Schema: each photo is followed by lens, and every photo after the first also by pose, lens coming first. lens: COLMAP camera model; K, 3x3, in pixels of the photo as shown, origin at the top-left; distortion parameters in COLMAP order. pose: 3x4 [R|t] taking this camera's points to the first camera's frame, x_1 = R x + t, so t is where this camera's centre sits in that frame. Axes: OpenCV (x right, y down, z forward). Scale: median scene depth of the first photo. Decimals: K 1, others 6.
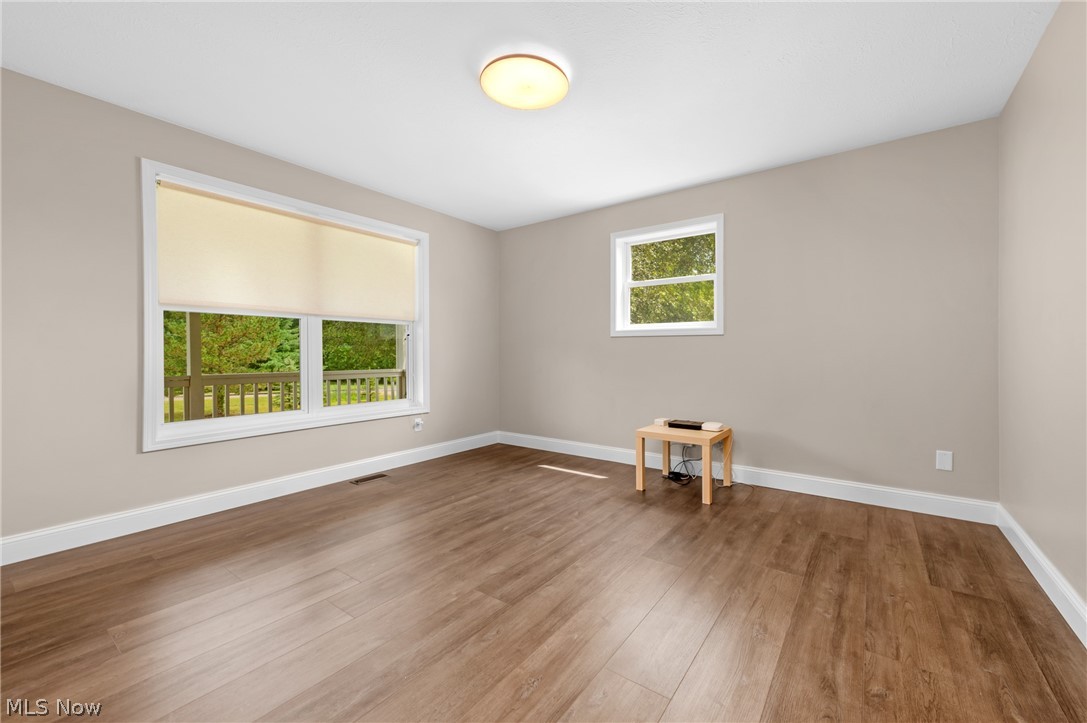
lens RADIAL K [[446.4, 0, 573.8], [0, 446.4, 357.9], [0, 0, 1]] dist [0.001083, 0.000805]
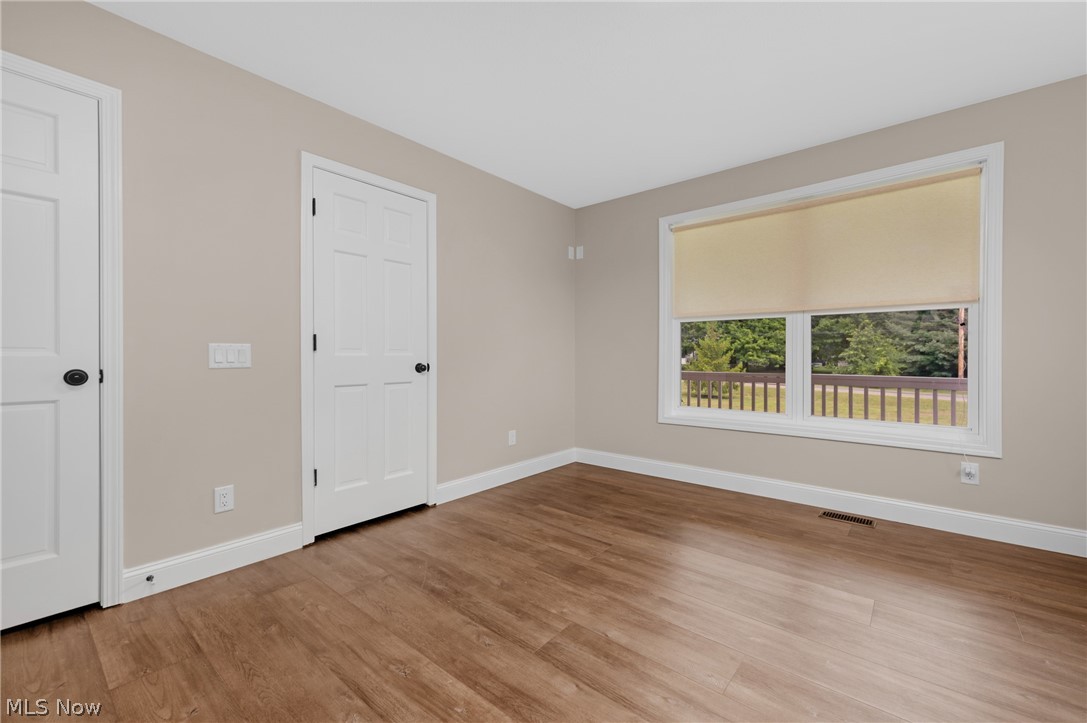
lens RADIAL K [[465.2, 0, 569.0], [0, 465.2, 355.4], [0, 0, 1]] dist [0.016329, -0.000247]
pose [[-0.109926, 0.008029, -0.993907, 0.486793], [-0.008288, 0.999925, 0.008994, -0.014236], [0.993905, 0.009226, -0.109851, 0.764238]]
